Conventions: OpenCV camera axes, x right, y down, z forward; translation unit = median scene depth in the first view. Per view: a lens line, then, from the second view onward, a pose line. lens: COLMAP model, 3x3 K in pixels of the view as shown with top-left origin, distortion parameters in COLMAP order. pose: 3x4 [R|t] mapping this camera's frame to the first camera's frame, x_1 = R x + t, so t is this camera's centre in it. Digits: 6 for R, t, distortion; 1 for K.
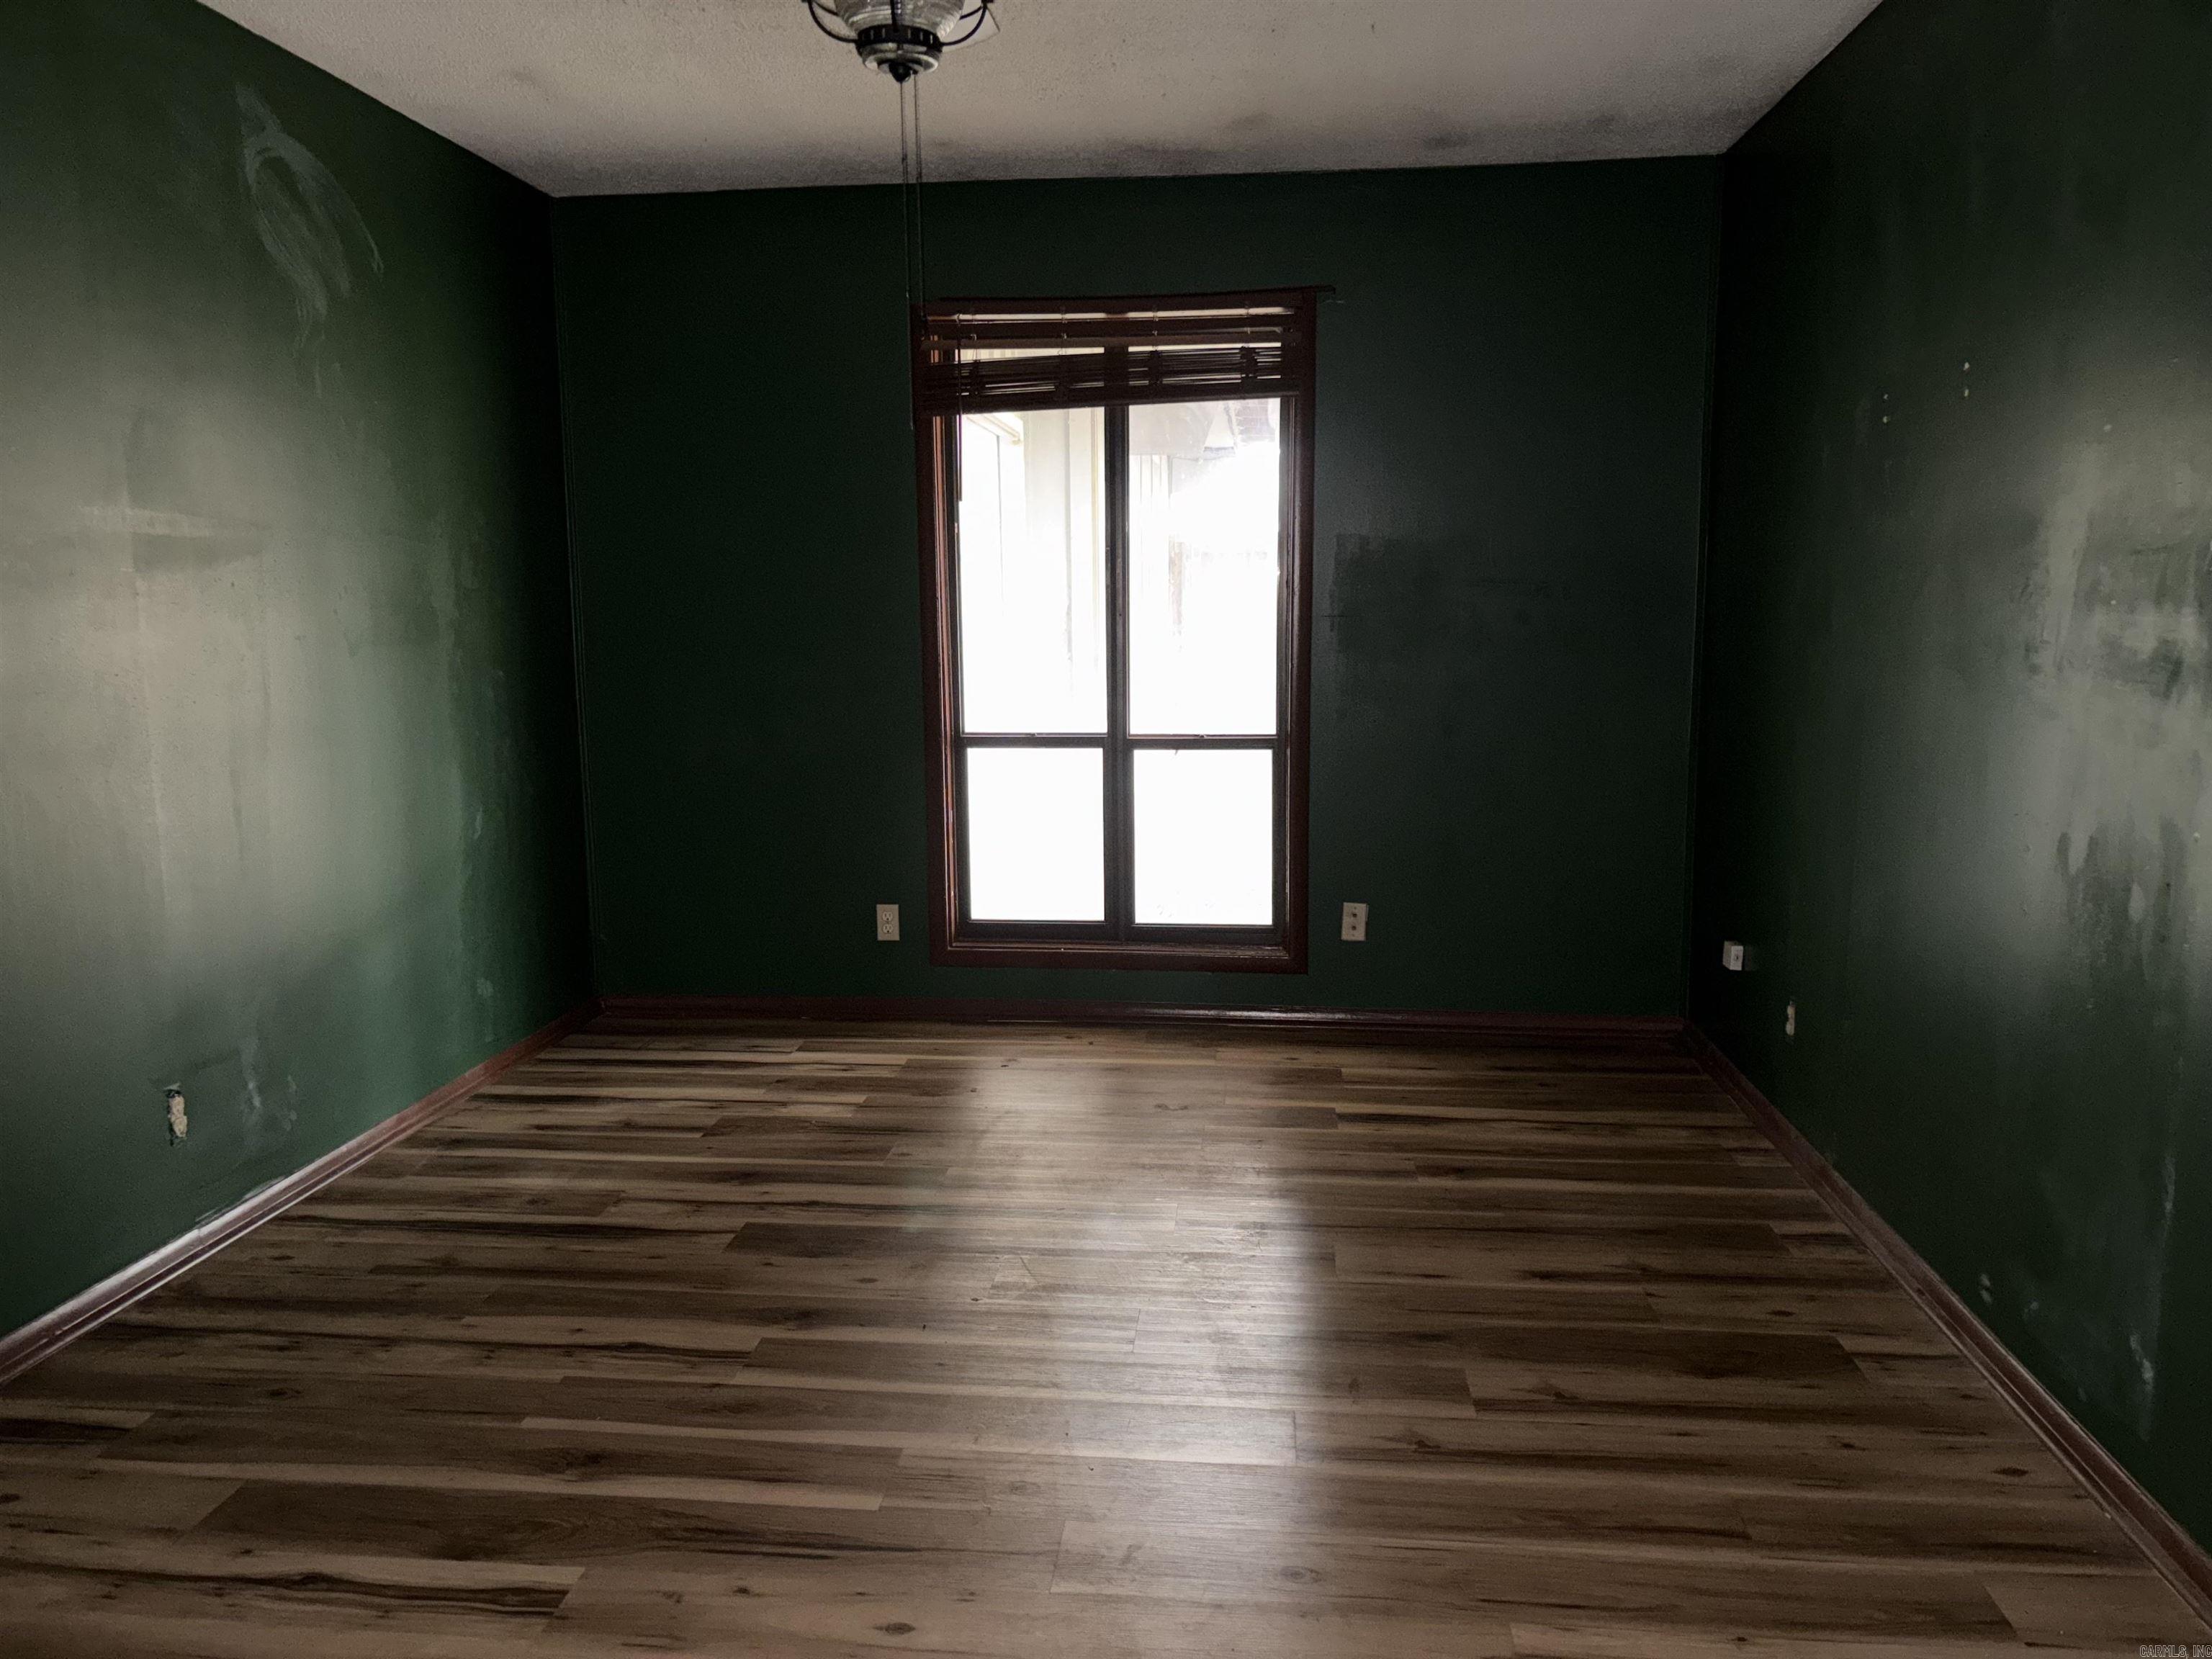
lens RADIAL K [[1630.3, 0, 1106.0], [0, 1630.3, 829.5], [0, 0, 1]] dist [0.060331, -0.063124]
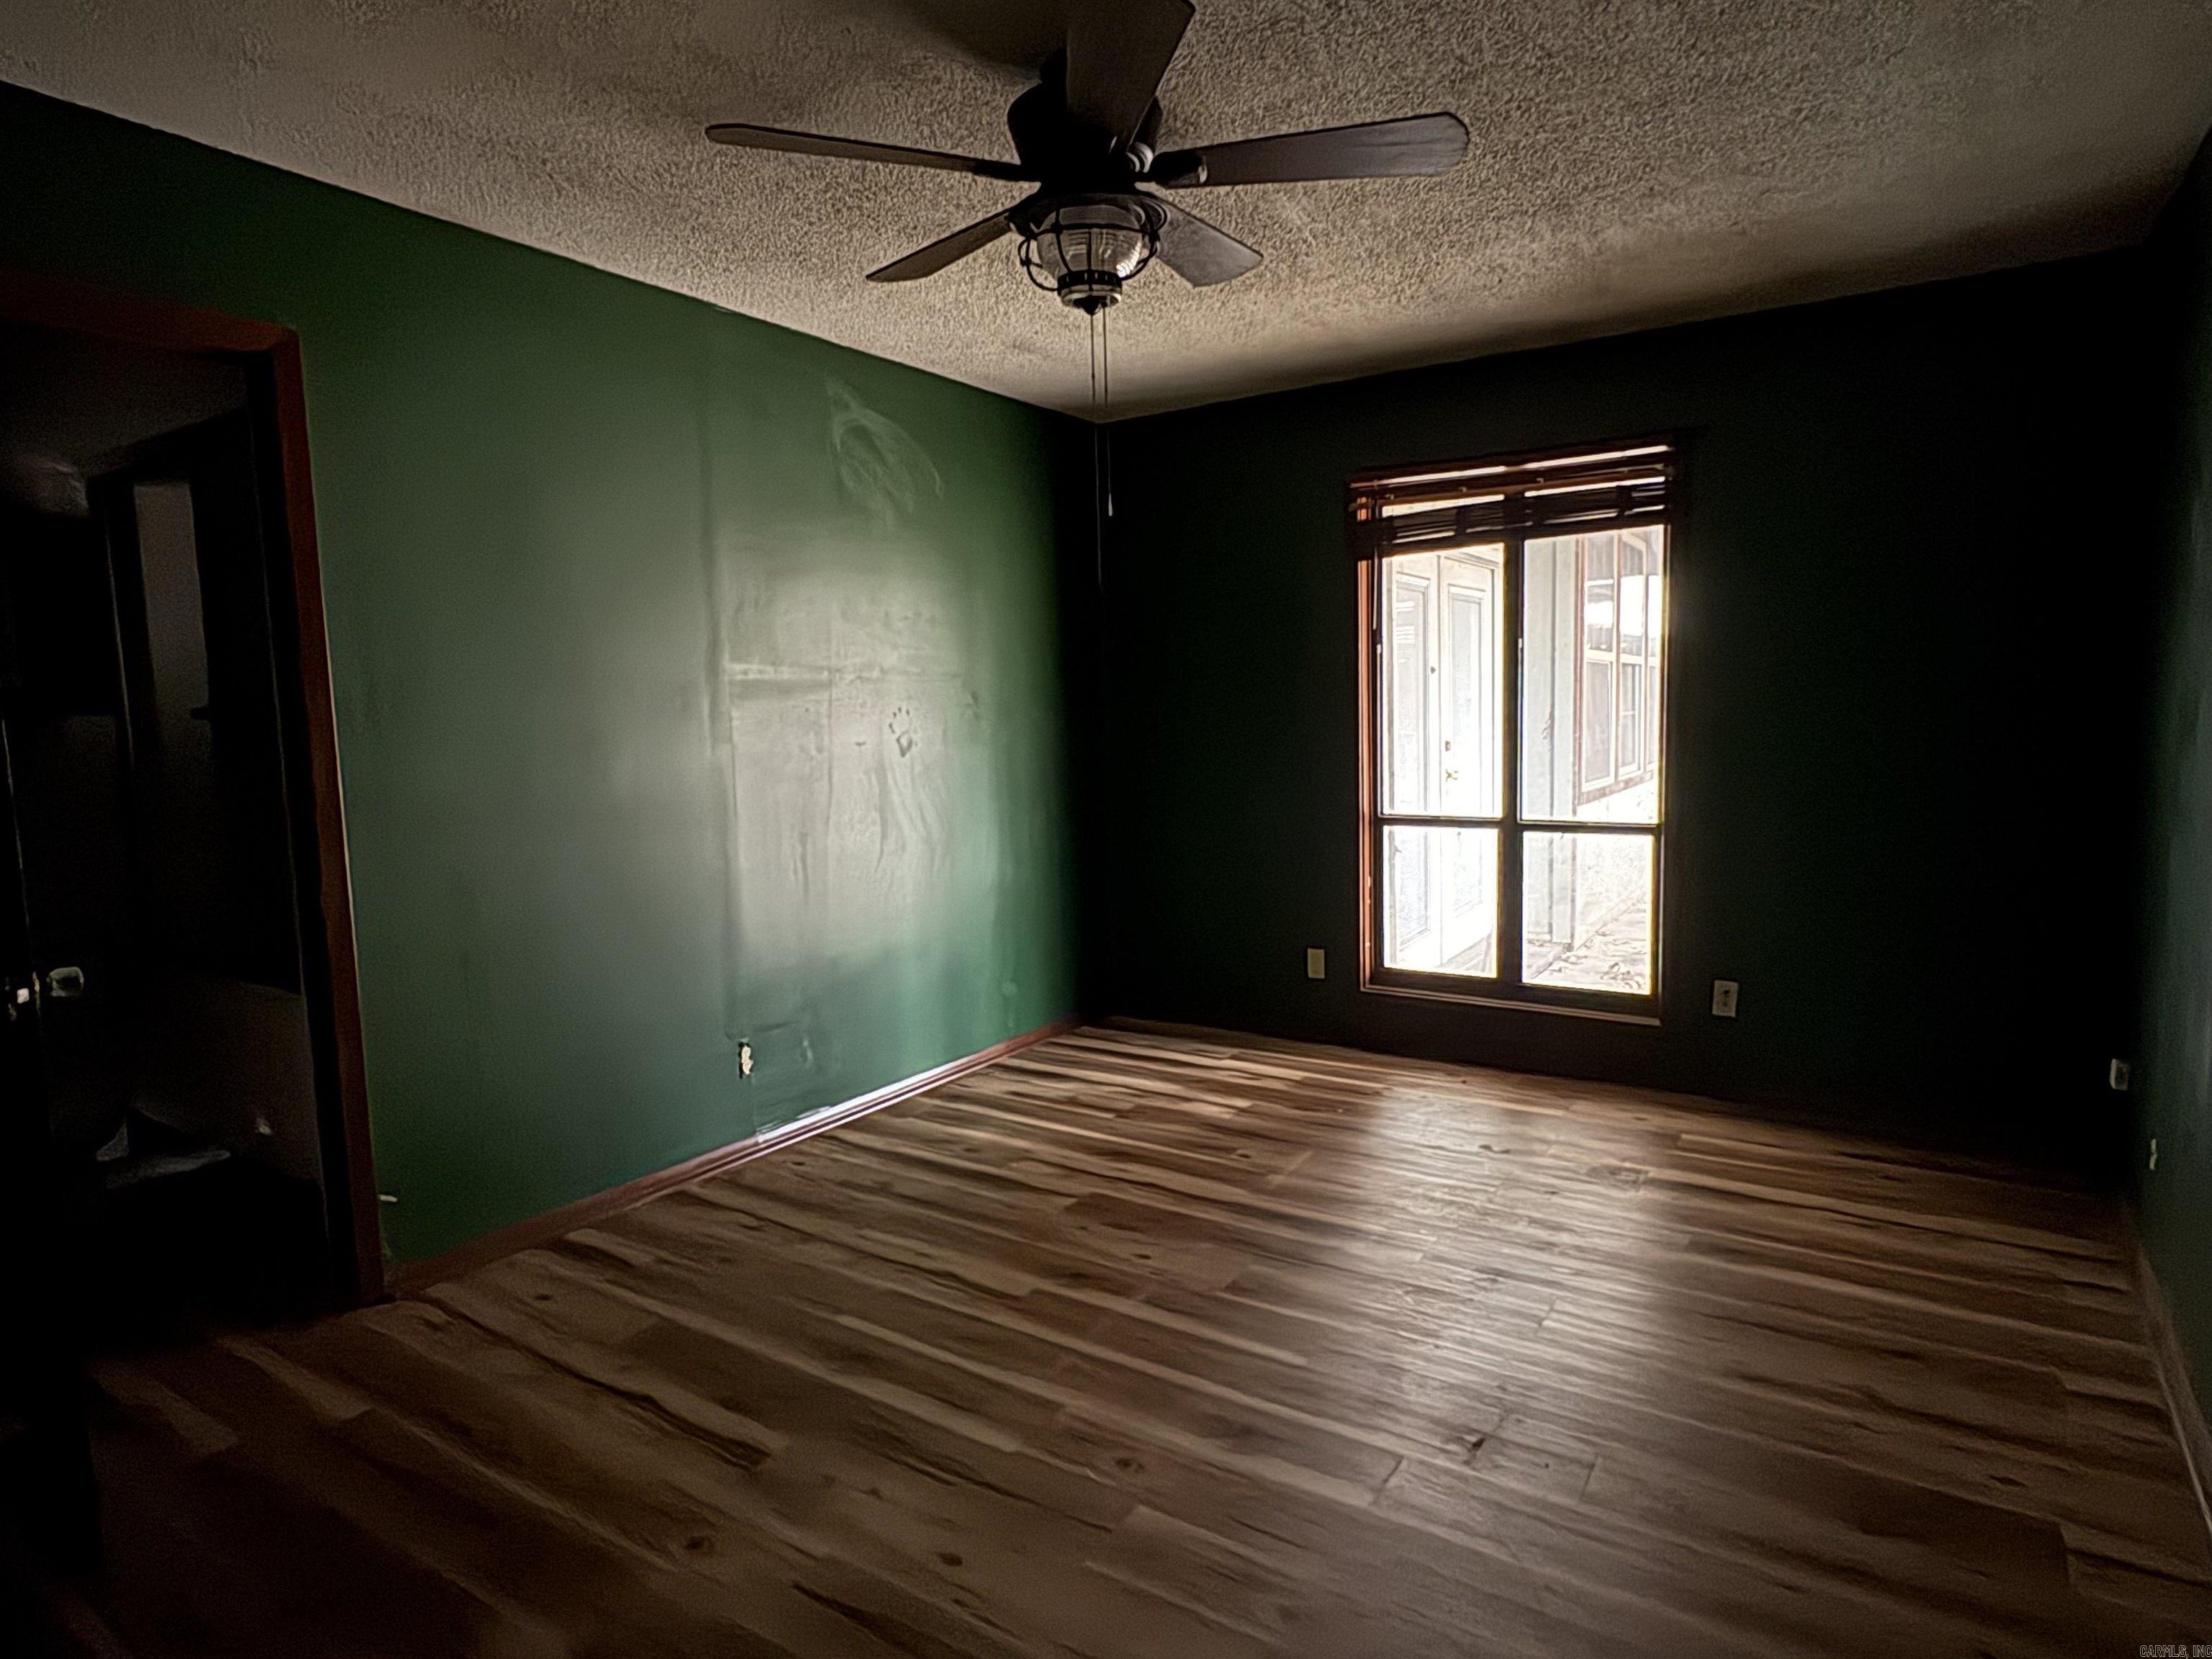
lens RADIAL K [[1227.8, 0, 1099.4], [0, 1227.8, 836.9], [0, 0, 1]] dist [0.003098, 0.001506]
pose [[0.893282, 0.035749, -0.448073, 0.174881], [-0.047881, 0.998729, -0.015773, -0.022308], [0.446939, 0.035544, 0.893858, 0.098131]]
